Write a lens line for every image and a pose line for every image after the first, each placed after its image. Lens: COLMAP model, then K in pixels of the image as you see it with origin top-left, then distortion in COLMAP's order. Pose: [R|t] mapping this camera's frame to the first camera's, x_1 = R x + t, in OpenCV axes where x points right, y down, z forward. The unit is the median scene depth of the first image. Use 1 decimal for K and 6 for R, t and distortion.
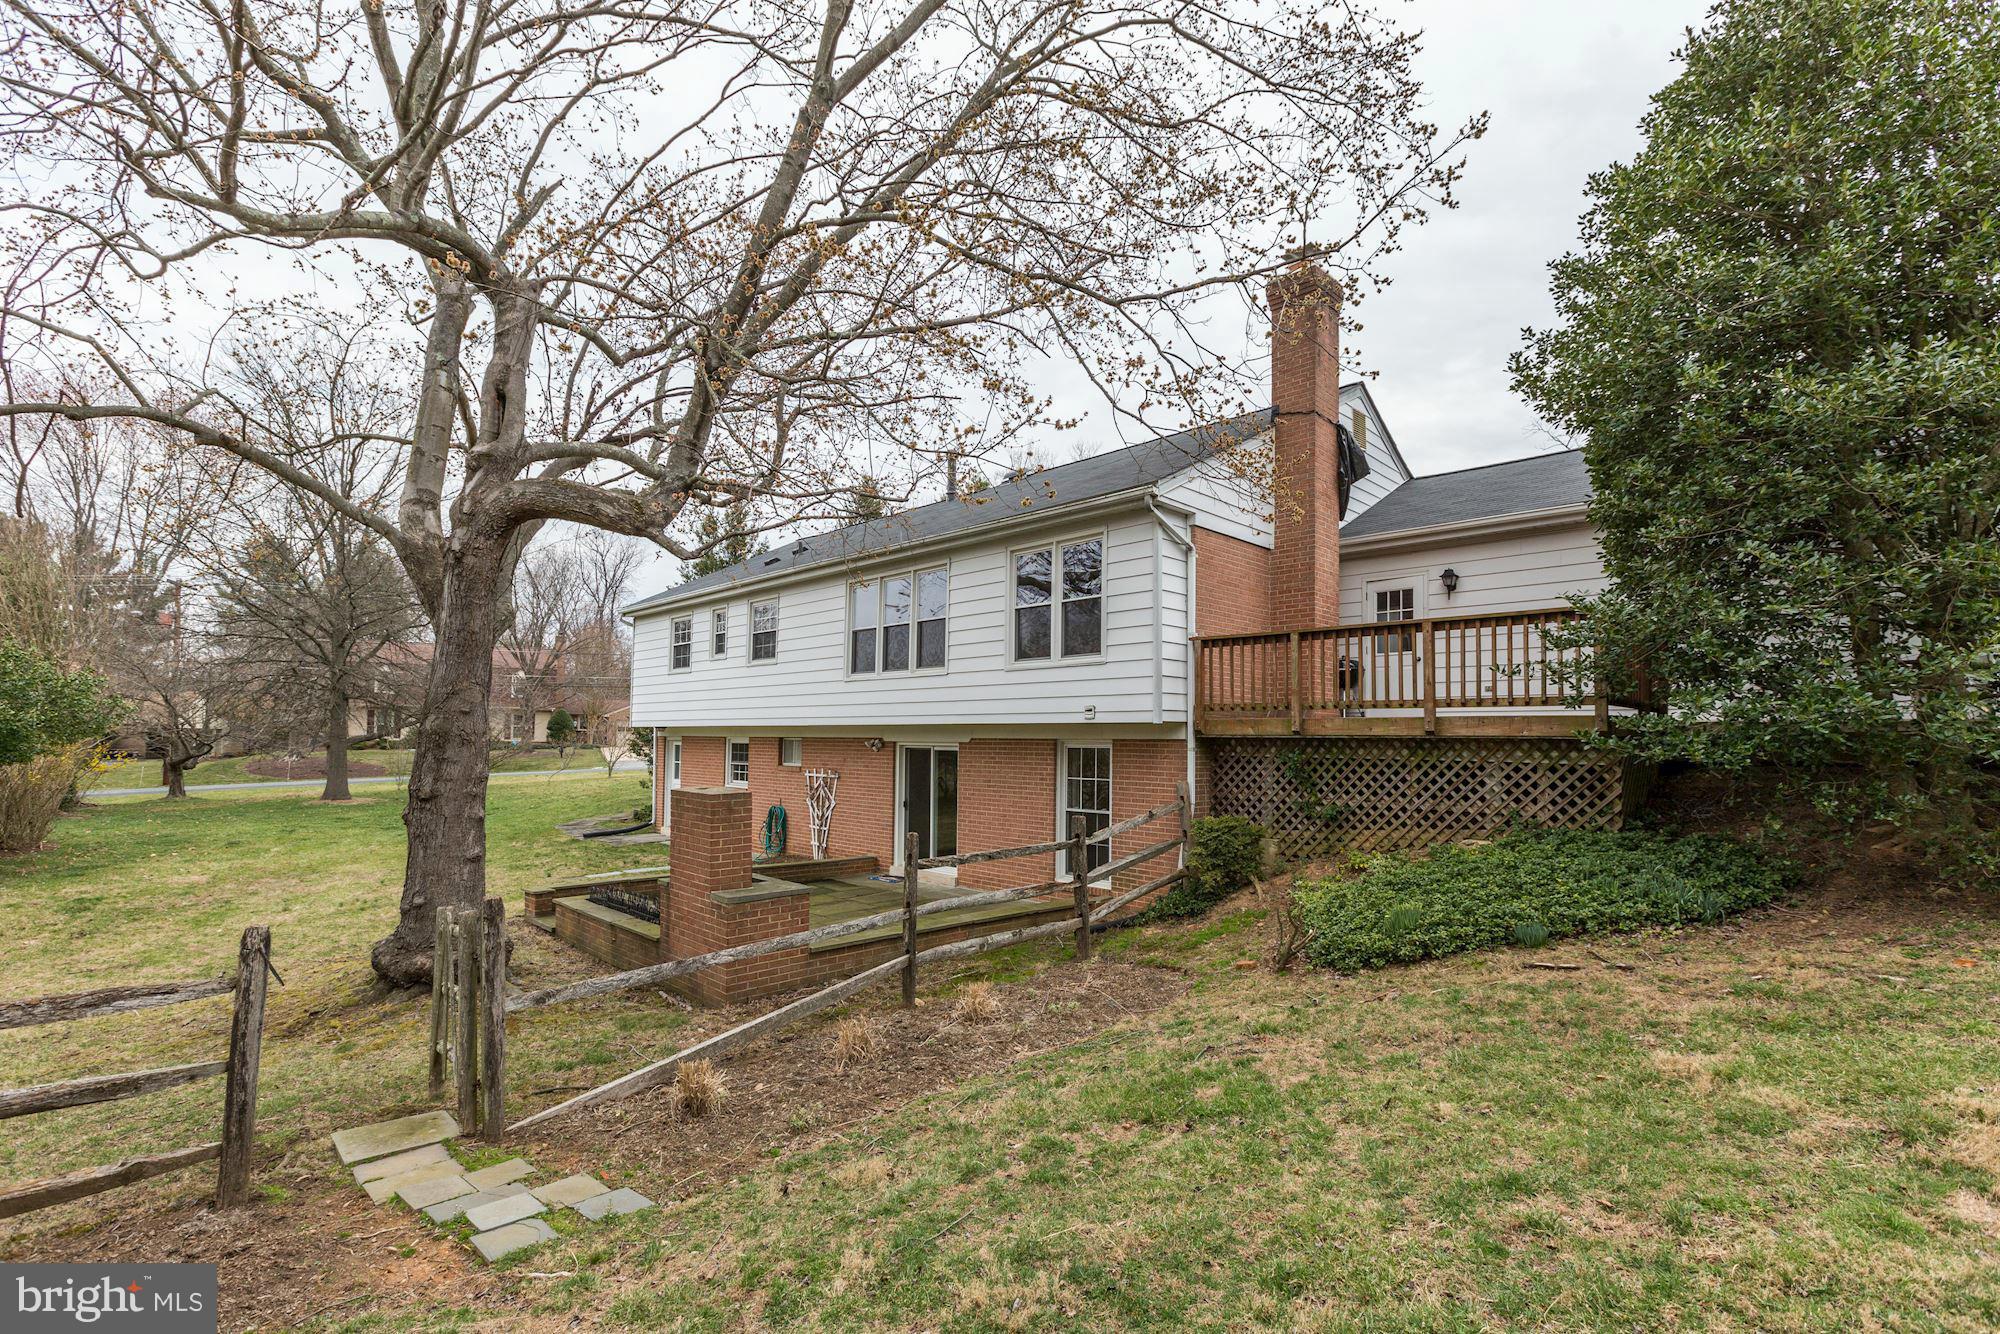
lens RADIAL K [[878.6, 0, 993.5], [0, 878.6, 665.0], [0, 0, 1]] dist [0.002535, -0.000607]
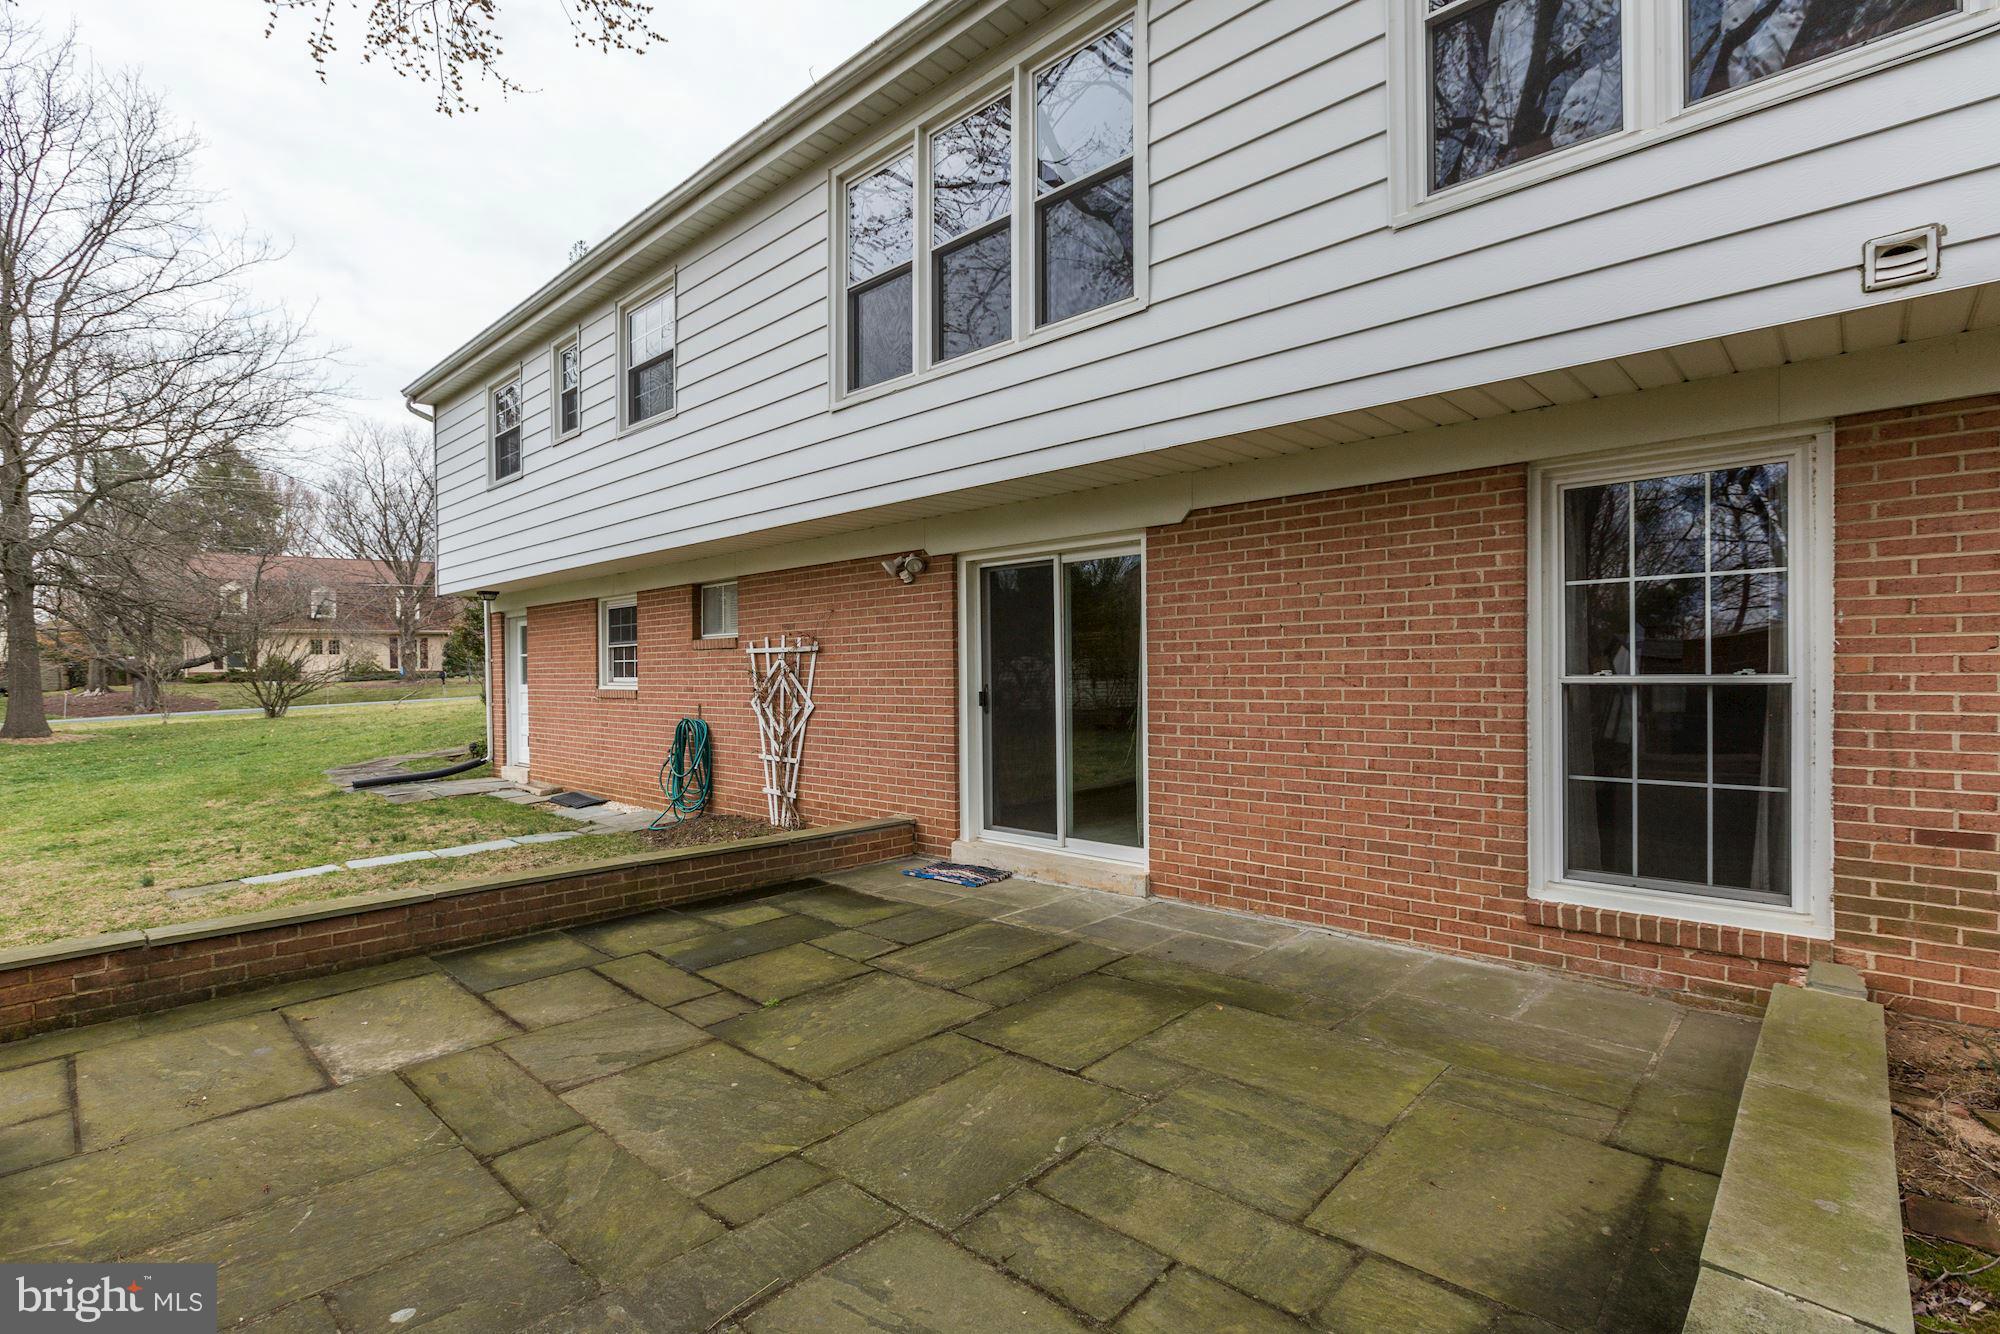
lens RADIAL K [[878.6, 0, 991.8], [0, 878.6, 664.6], [0, 0, 1]] dist [0.002535, -0.000607]
pose [[0.998170, -0.021045, 0.056692, -0.111090], [0.016508, 0.996711, 0.079340, 0.099376], [-0.058176, -0.078259, 0.995234, 0.529367]]
